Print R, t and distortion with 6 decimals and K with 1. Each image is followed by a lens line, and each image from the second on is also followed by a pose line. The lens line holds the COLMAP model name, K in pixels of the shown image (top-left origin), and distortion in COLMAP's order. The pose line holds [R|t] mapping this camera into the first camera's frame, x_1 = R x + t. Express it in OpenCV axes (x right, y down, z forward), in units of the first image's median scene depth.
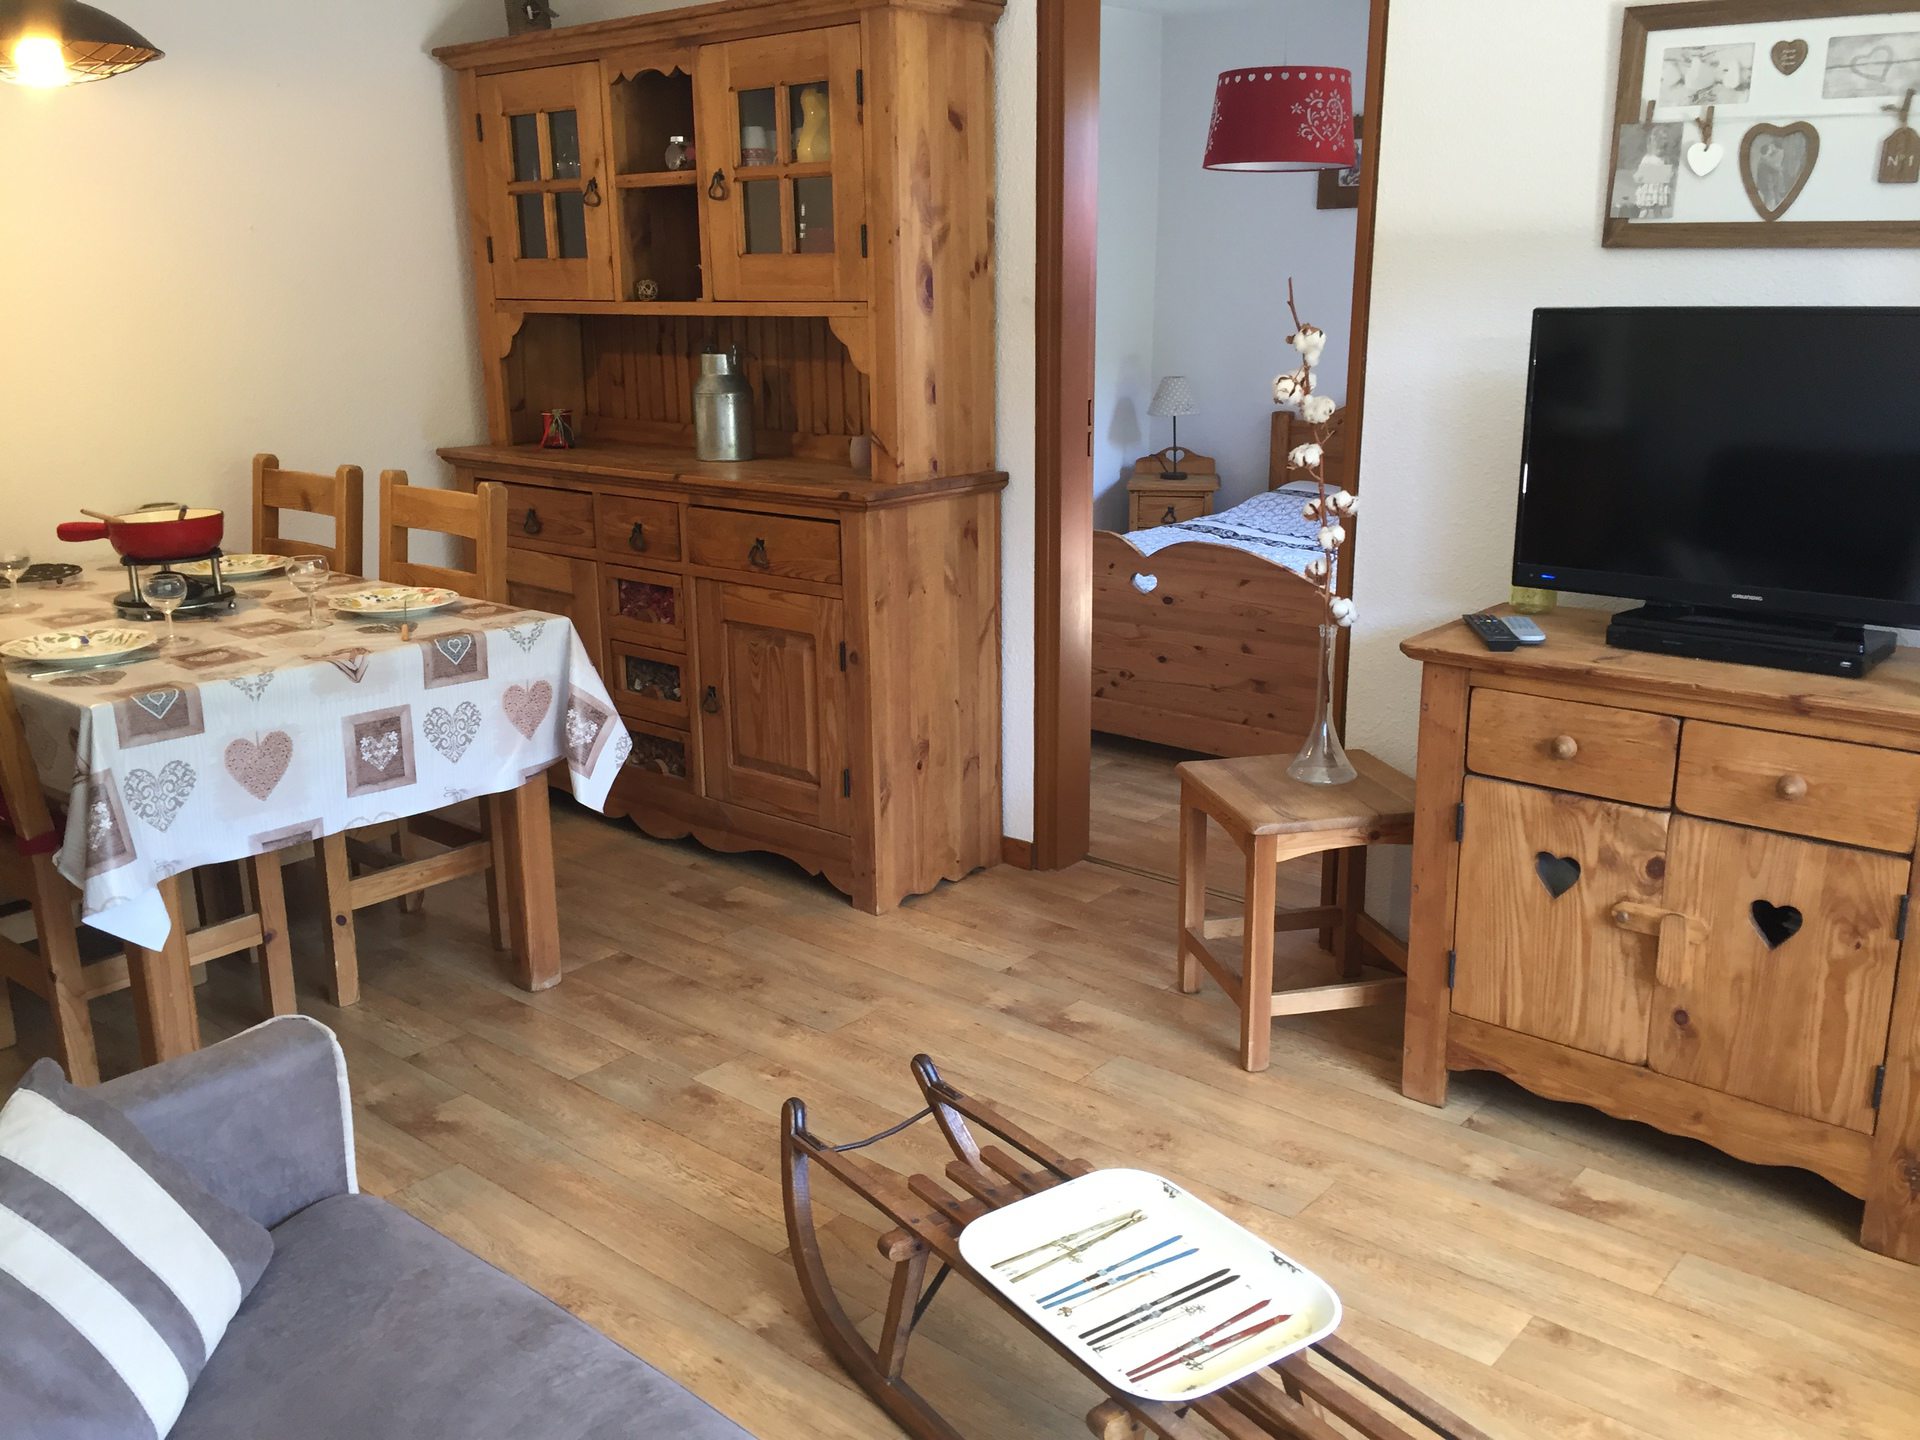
lens RADIAL K [[1631.9, 0, 960.0], [0, 1631.9, 720.0], [0, 0, 1]] dist [0.080939, -0.111975]
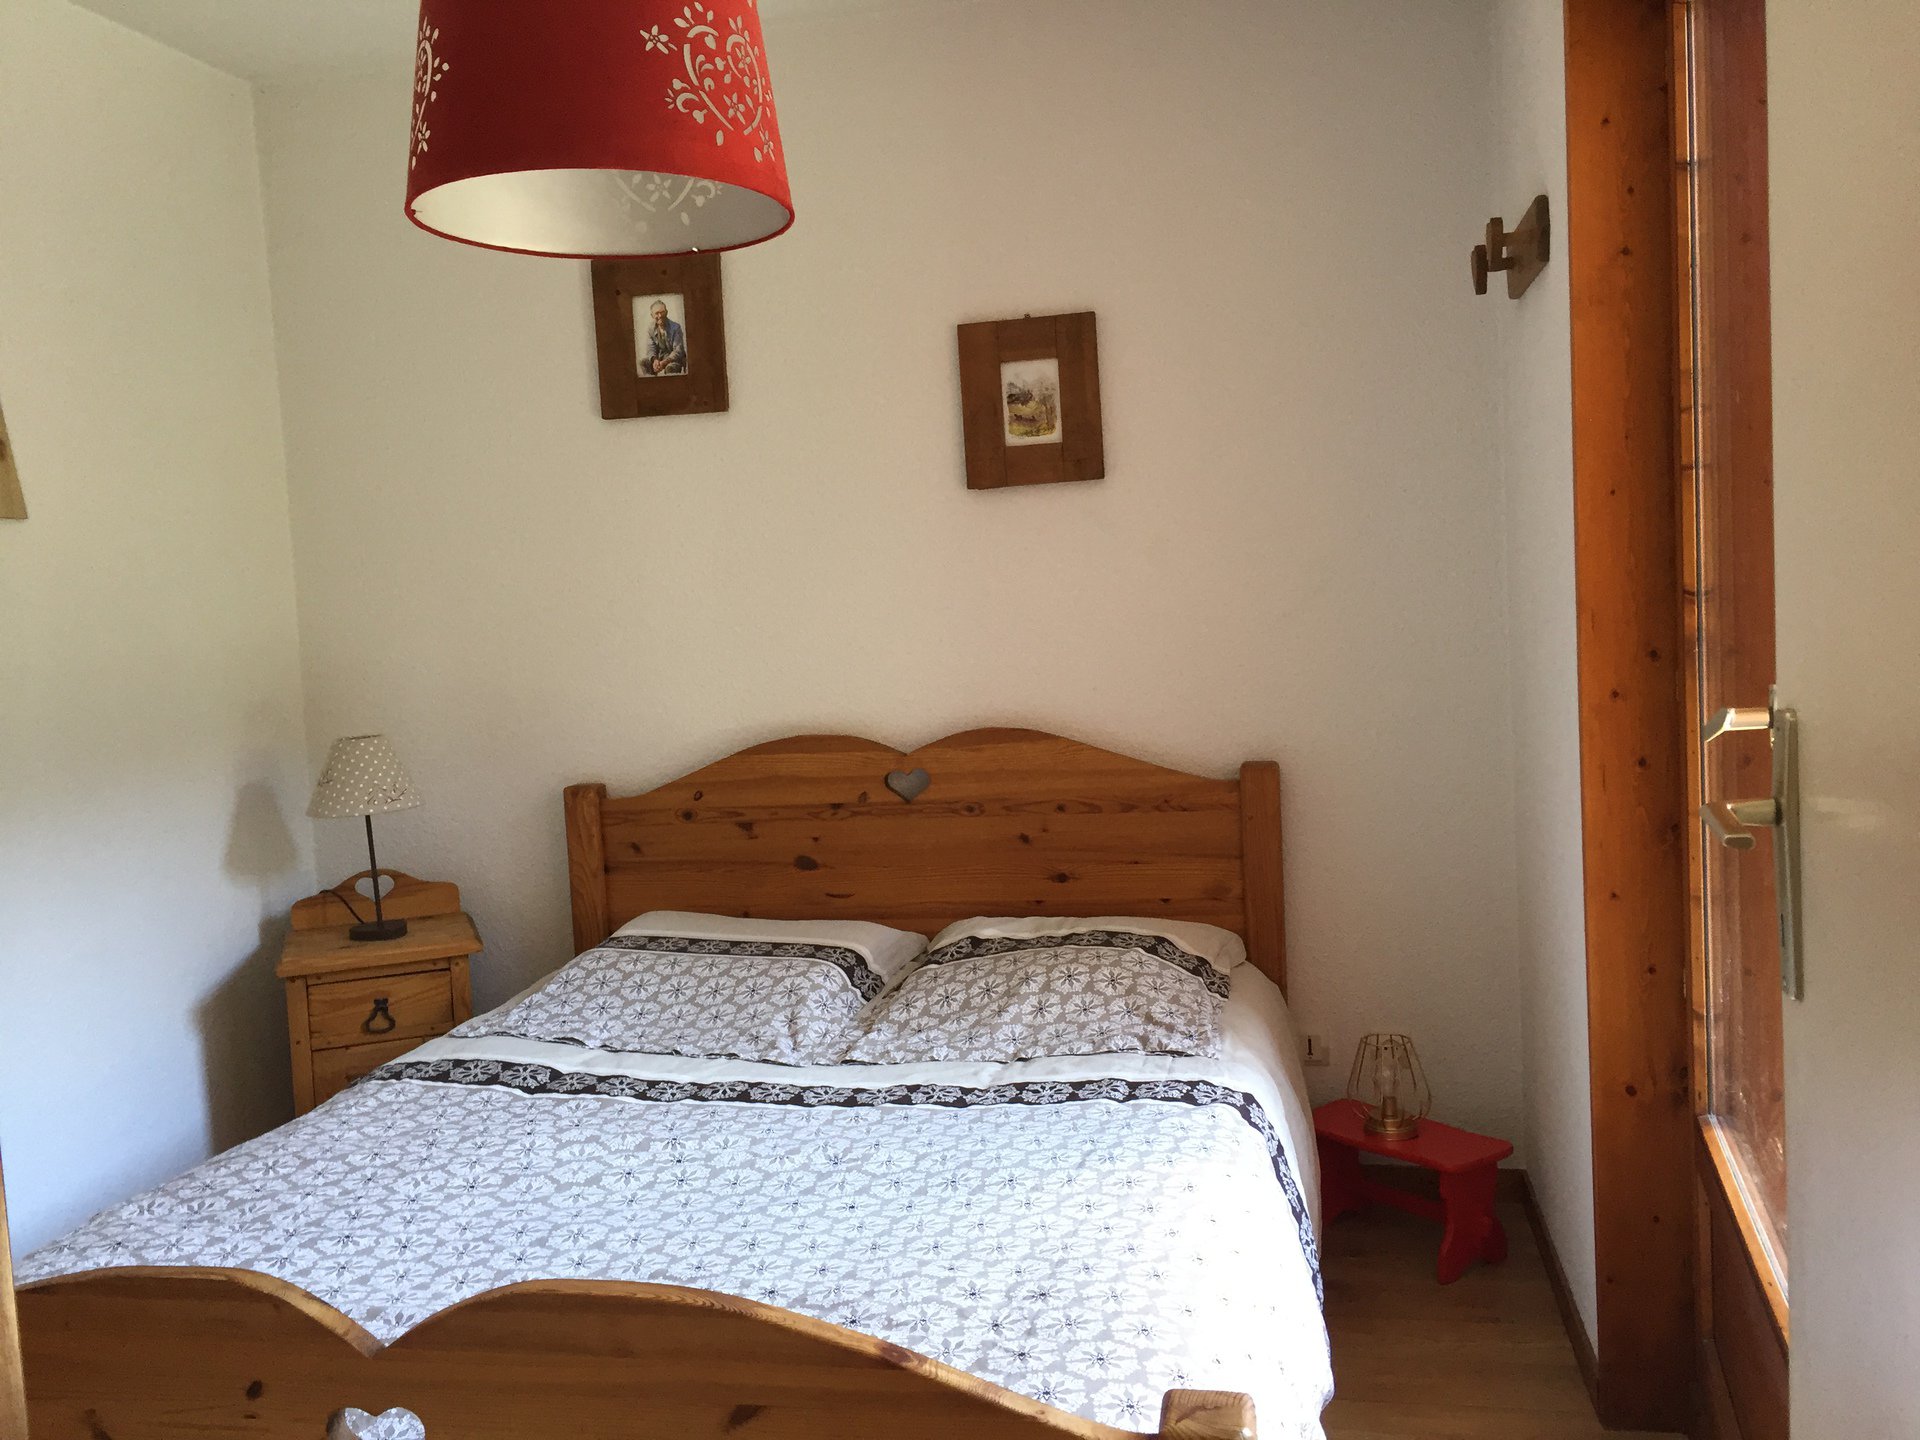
lens RADIAL K [[1631.9, 0, 960.0], [0, 1631.9, 720.0], [0, 0, 1]] dist [0.080939, -0.111975]
pose [[0.874801, -0.075400, 0.478579, 0.054167], [0.168228, 0.973627, -0.154111, -0.111573], [-0.454338, 0.215327, 0.864414, 0.506122]]
